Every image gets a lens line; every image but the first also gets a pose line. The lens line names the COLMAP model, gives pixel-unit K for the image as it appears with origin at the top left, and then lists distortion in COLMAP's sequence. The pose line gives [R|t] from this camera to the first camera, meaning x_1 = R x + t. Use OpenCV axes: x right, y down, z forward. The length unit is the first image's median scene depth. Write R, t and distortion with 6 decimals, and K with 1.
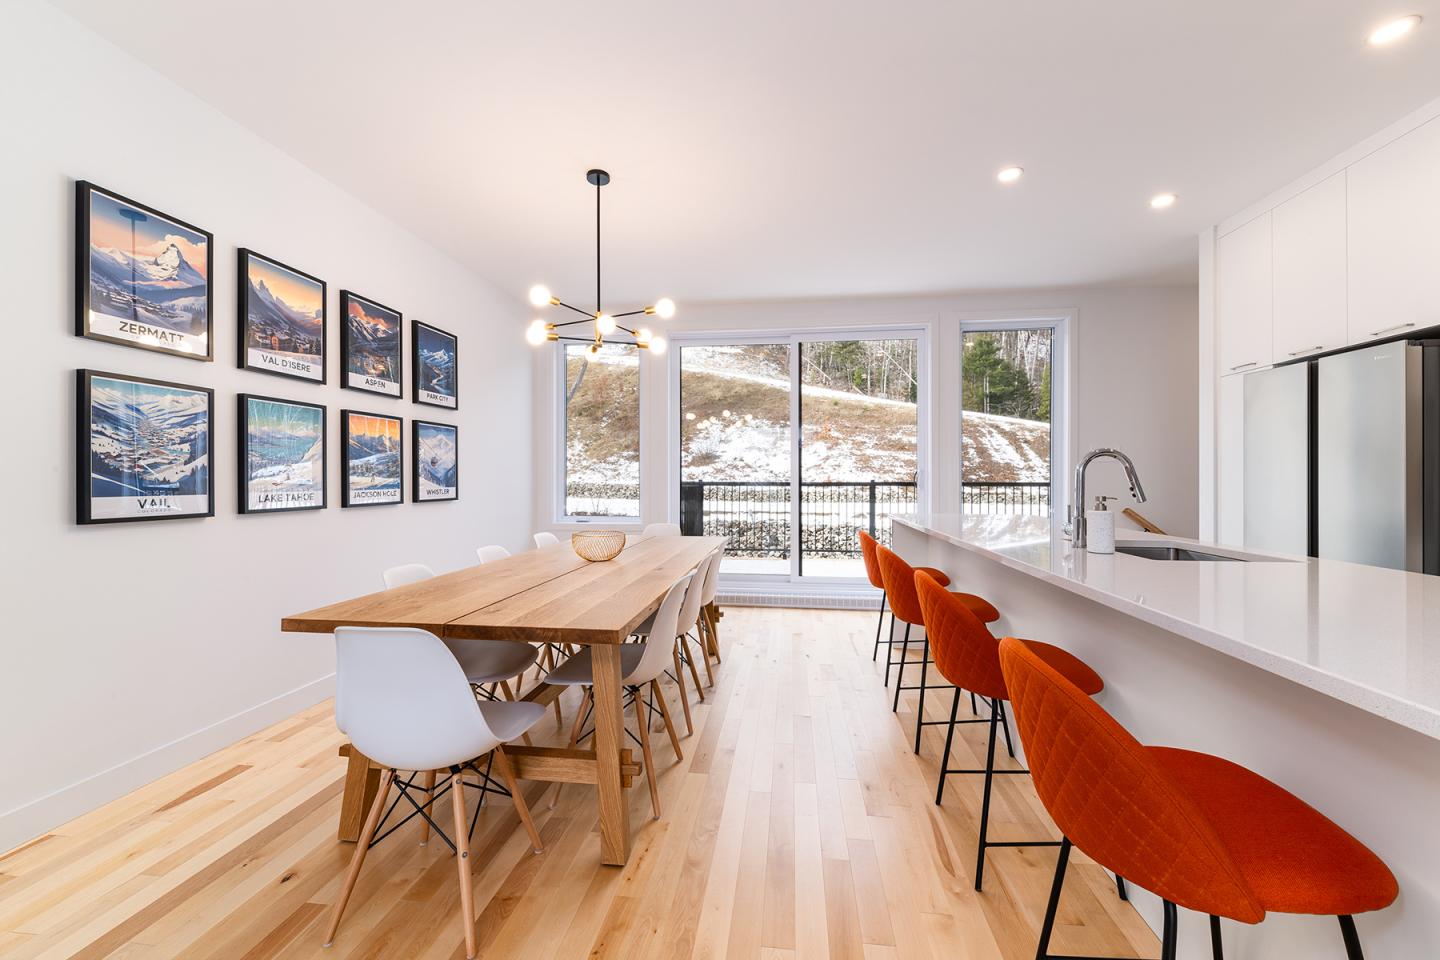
lens RADIAL K [[556.4, 0, 720.7], [0, 556.4, 478.8], [0, 0, 1]] dist [-0.000776, -0.000303]
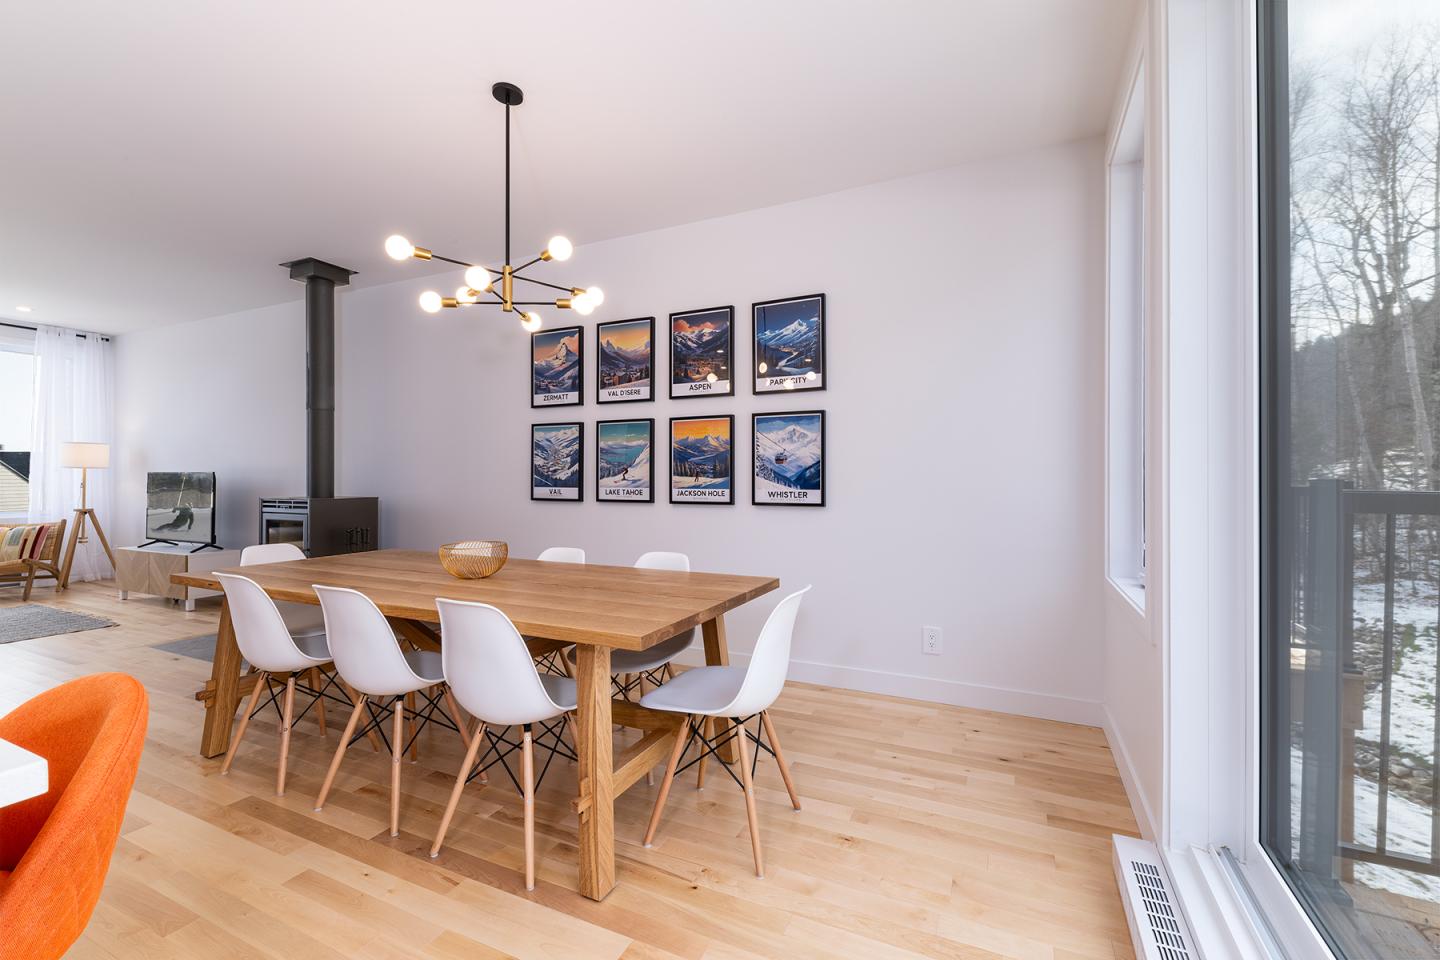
lens RADIAL K [[610.6, 0, 722.9], [0, 610.6, 467.2], [0, 0, 1]] dist [-0.000277, -0.000065]
pose [[-0.313946, -0.002828, -0.949437, 0.509740], [0.003111, 0.999987, -0.004007, -0.018722], [0.949436, -0.004211, -0.313933, 1.572973]]
